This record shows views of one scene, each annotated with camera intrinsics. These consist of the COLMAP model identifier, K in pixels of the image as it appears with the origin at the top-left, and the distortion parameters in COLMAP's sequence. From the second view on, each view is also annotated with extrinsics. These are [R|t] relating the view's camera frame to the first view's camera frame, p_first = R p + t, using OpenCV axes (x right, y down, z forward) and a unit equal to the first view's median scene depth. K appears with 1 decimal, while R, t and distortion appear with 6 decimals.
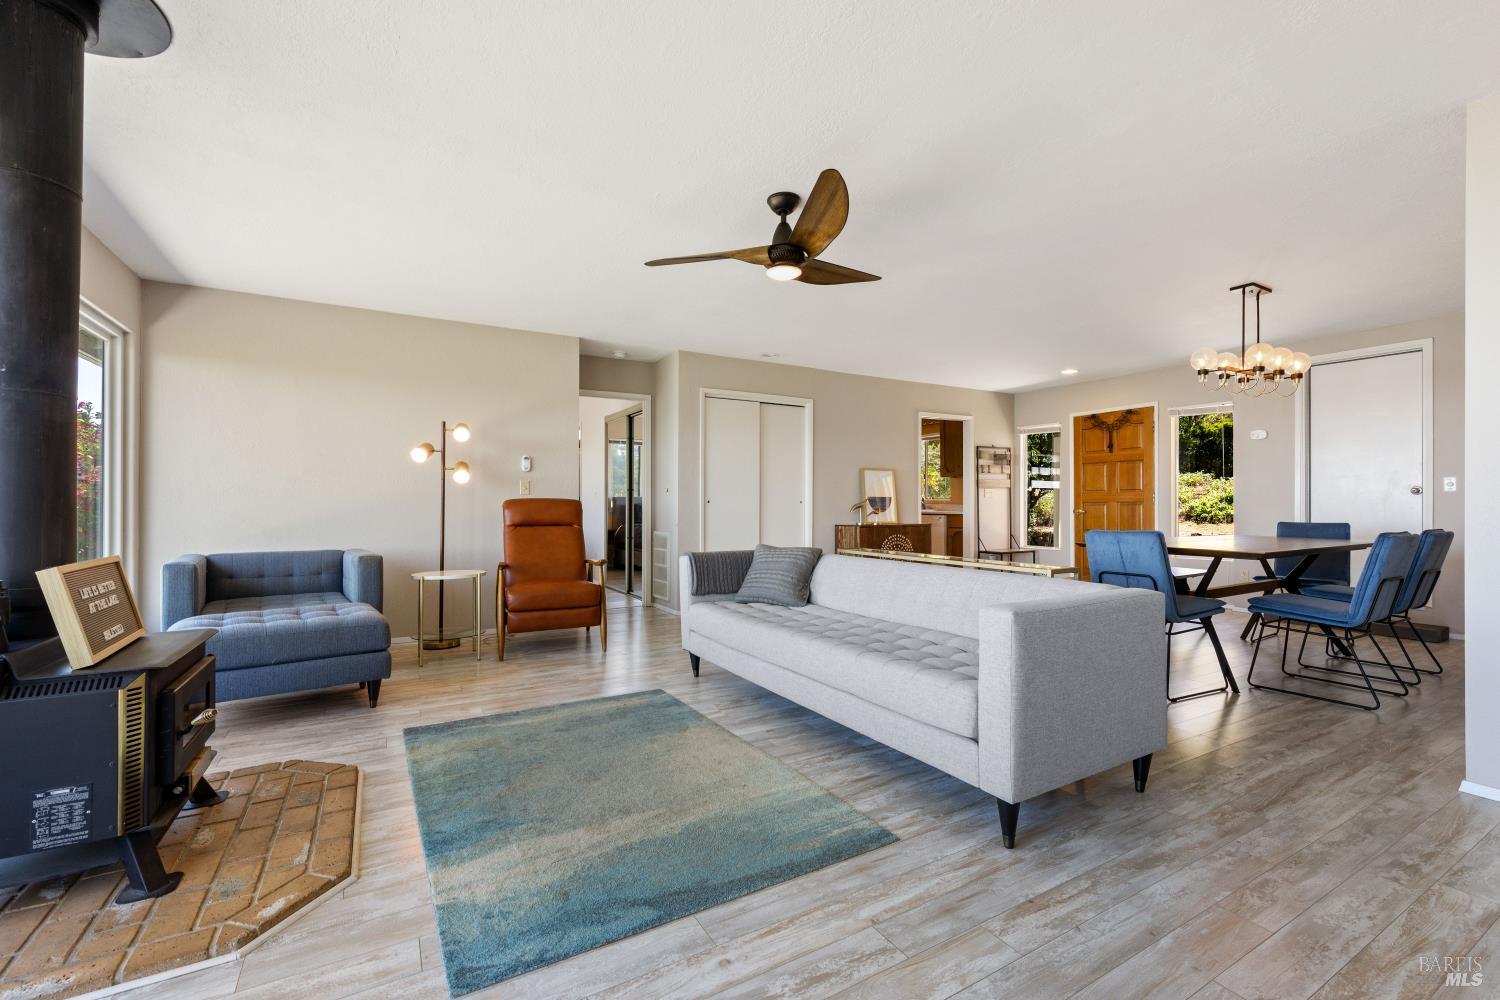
lens RADIAL K [[643.3, 0, 748.9], [0, 643.3, 503.3], [0, 0, 1]] dist [-0.003794, -0.000647]
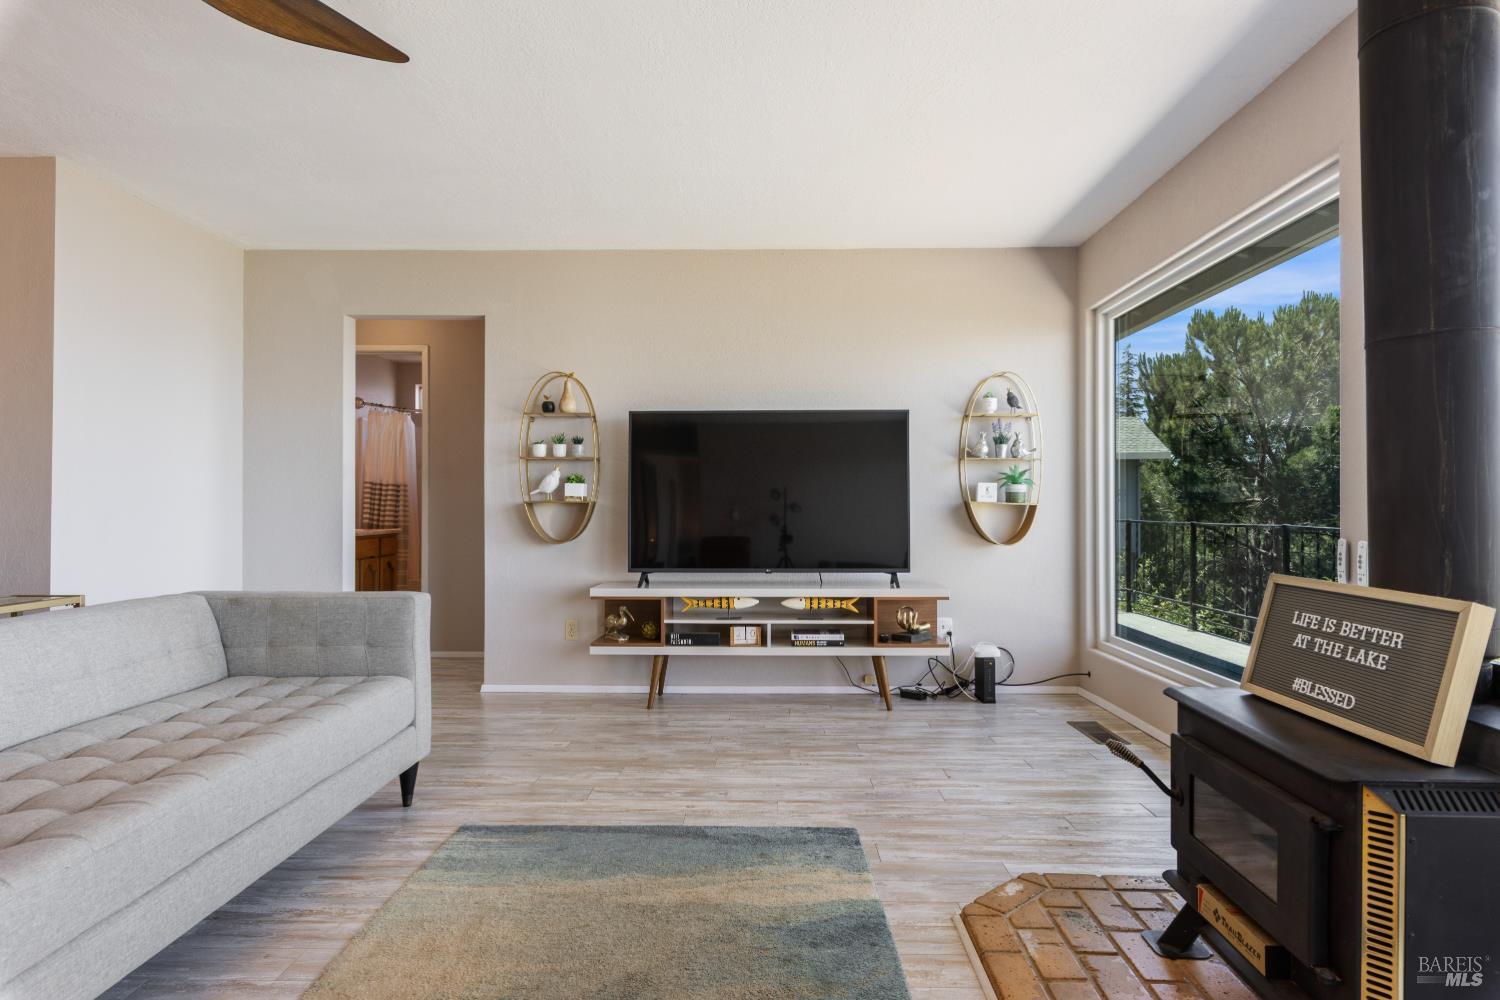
lens RADIAL K [[854.7, 0, 747.4], [0, 854.7, 501.9], [0, 0, 1]] dist [0.000781, -0.001655]
pose [[-0.854776, 0.003892, 0.518983, -0.968897], [-0.000493, 0.999965, -0.008311, 0.008718], [-0.518998, -0.007360, -0.854744, 2.140807]]
